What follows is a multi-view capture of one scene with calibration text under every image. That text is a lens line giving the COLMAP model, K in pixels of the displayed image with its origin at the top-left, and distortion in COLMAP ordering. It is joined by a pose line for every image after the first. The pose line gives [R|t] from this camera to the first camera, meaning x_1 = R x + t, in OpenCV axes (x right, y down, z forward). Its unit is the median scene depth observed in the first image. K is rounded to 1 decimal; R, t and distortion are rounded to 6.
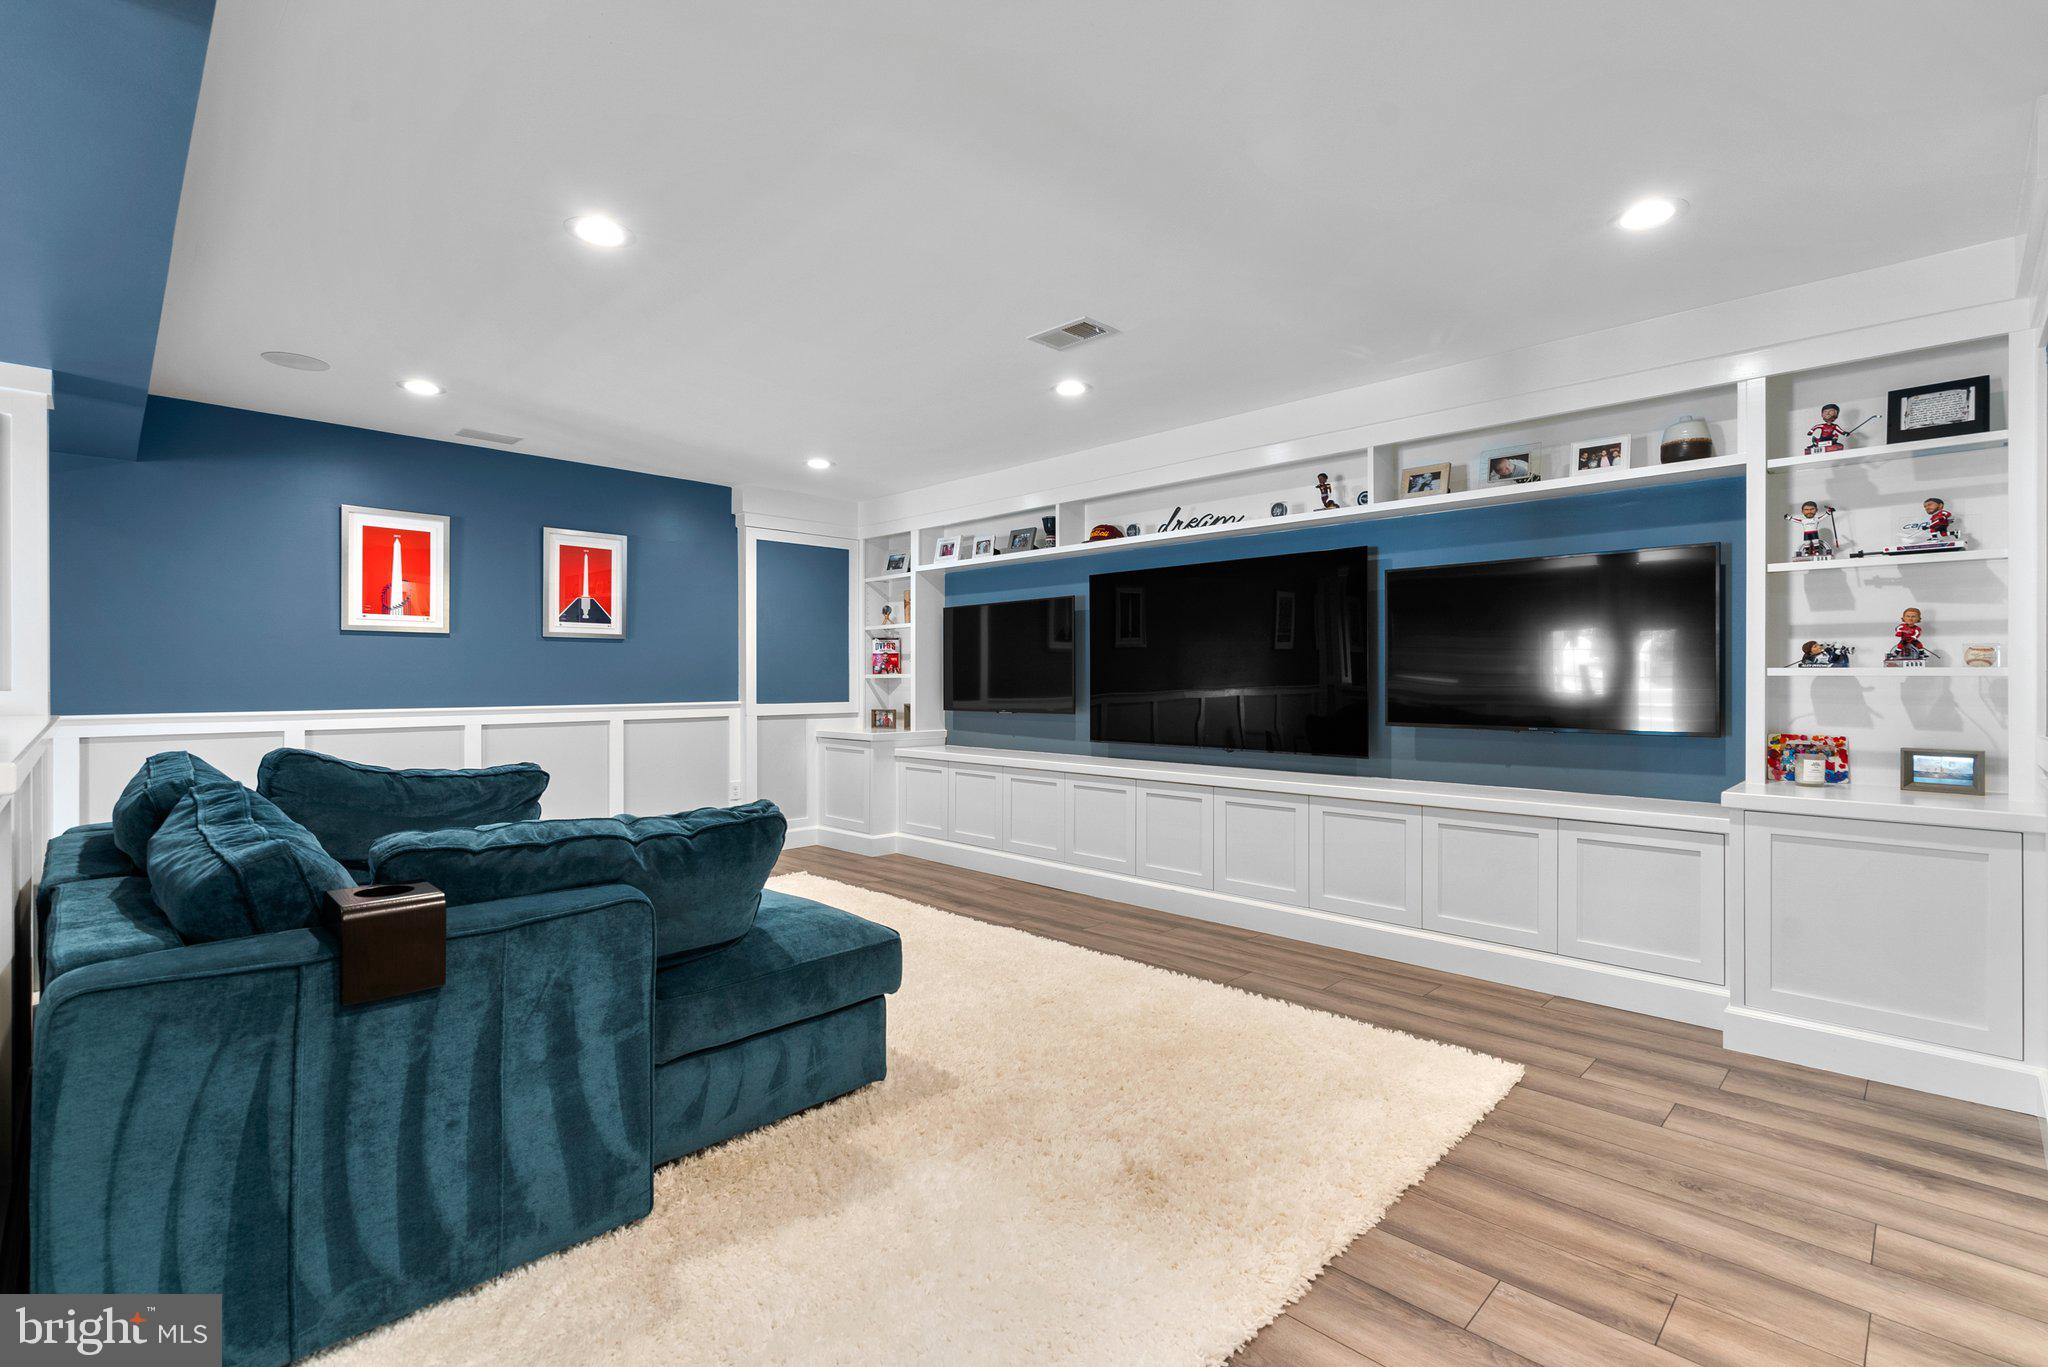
lens RADIAL K [[927.6, 0, 1025.2], [0, 927.6, 678.8], [0, 0, 1]] dist [-0.004320, 0.001695]
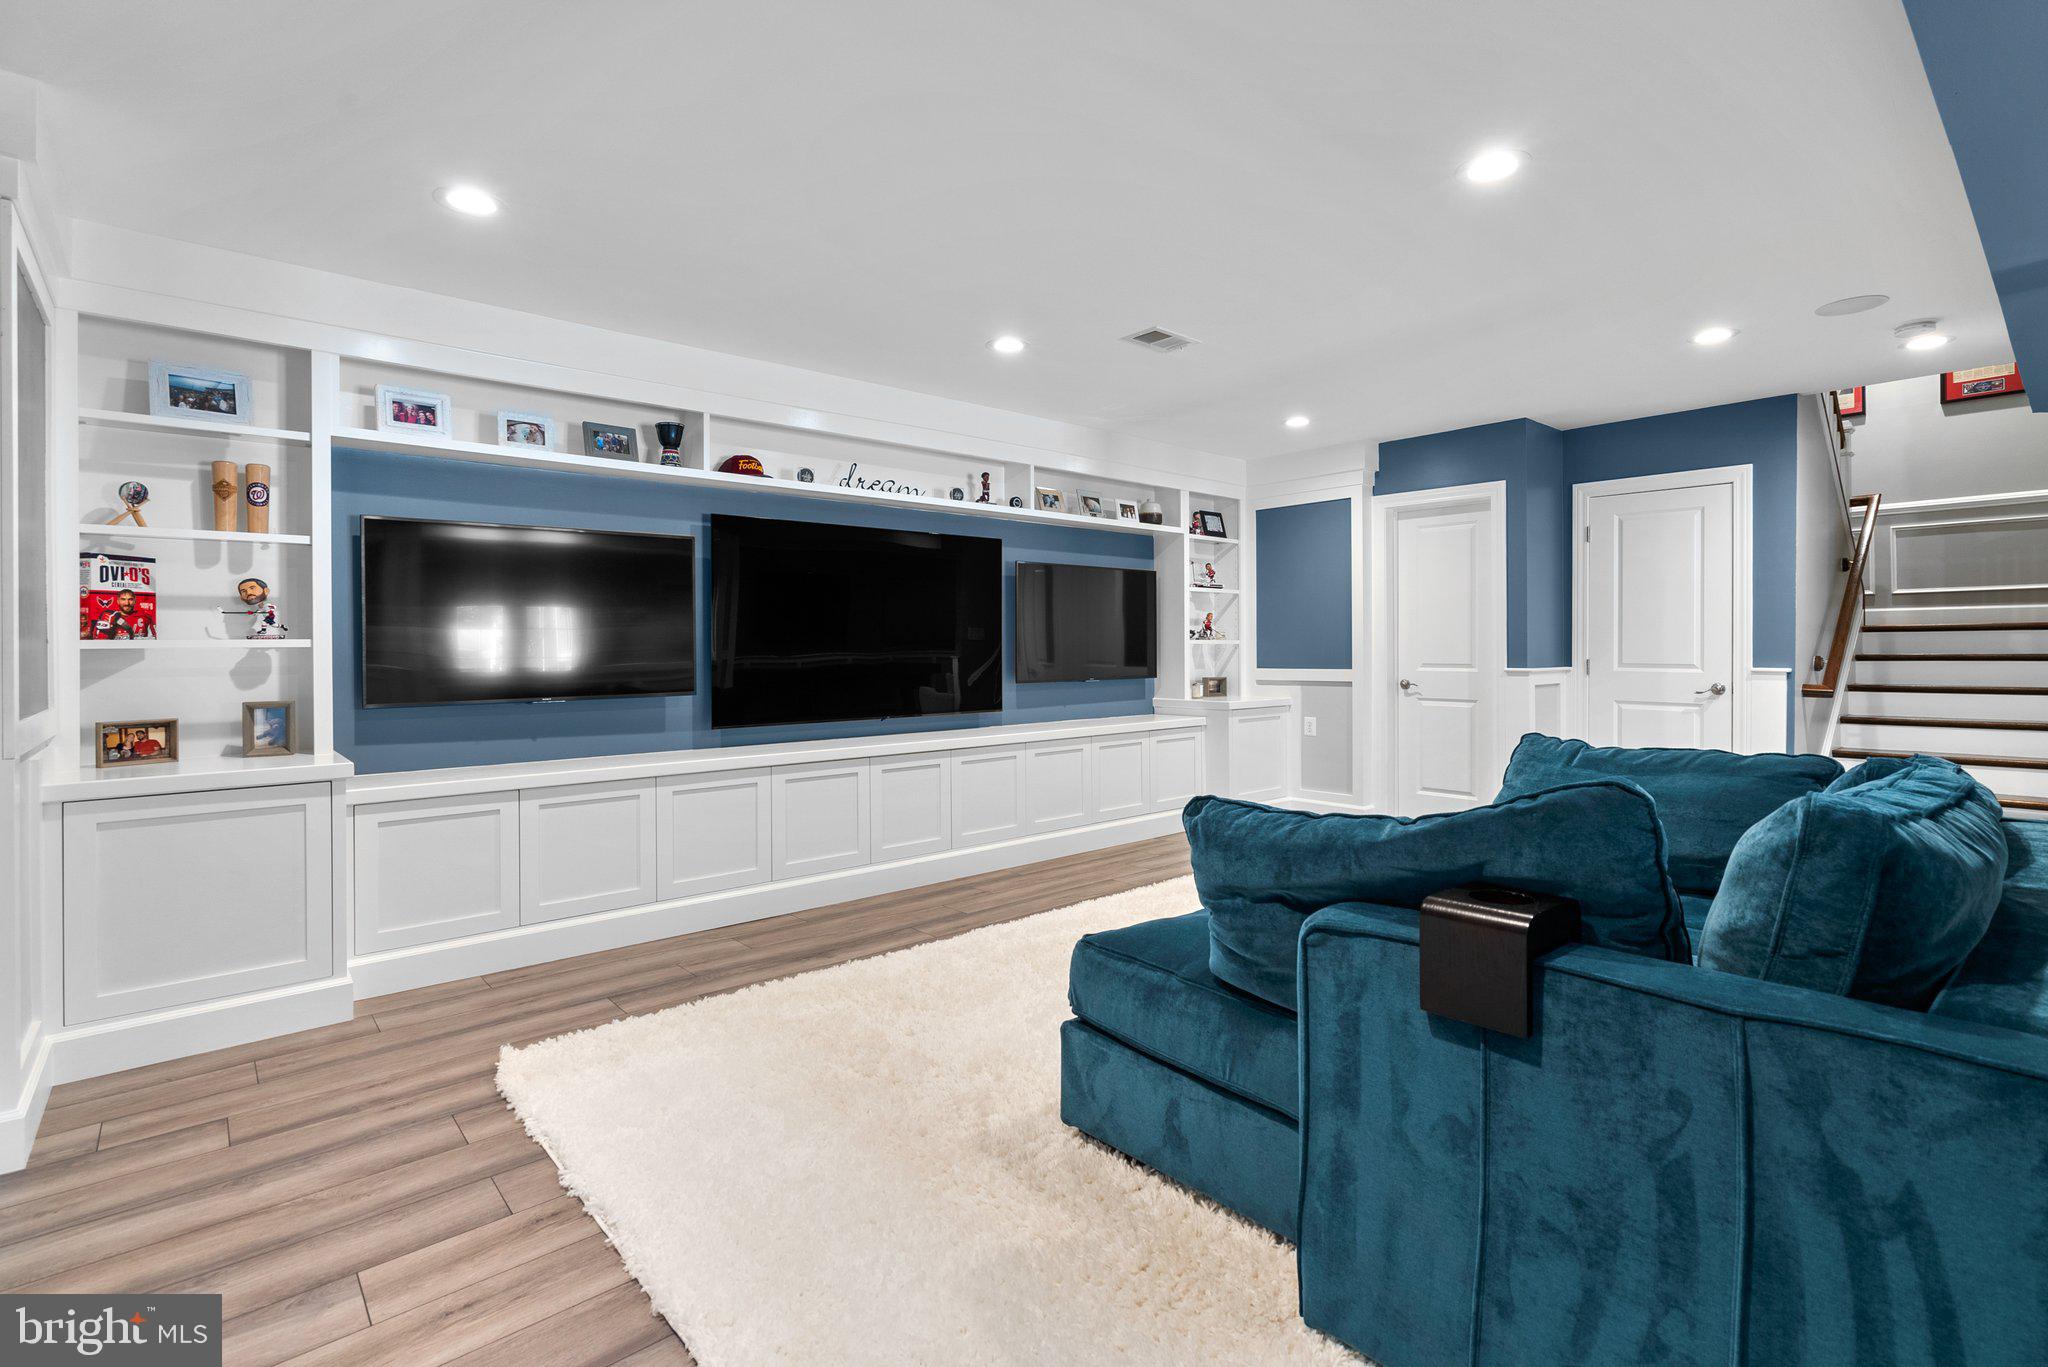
lens RADIAL K [[927.6, 0, 1025.2], [0, 927.6, 678.8], [0, 0, 1]] dist [-0.004320, 0.001695]
pose [[0.086961, -0.032855, 0.995670, -0.673435], [0.004724, 0.999458, 0.032567, 0.001499], [-0.996200, 0.001871, 0.087069, 0.669372]]
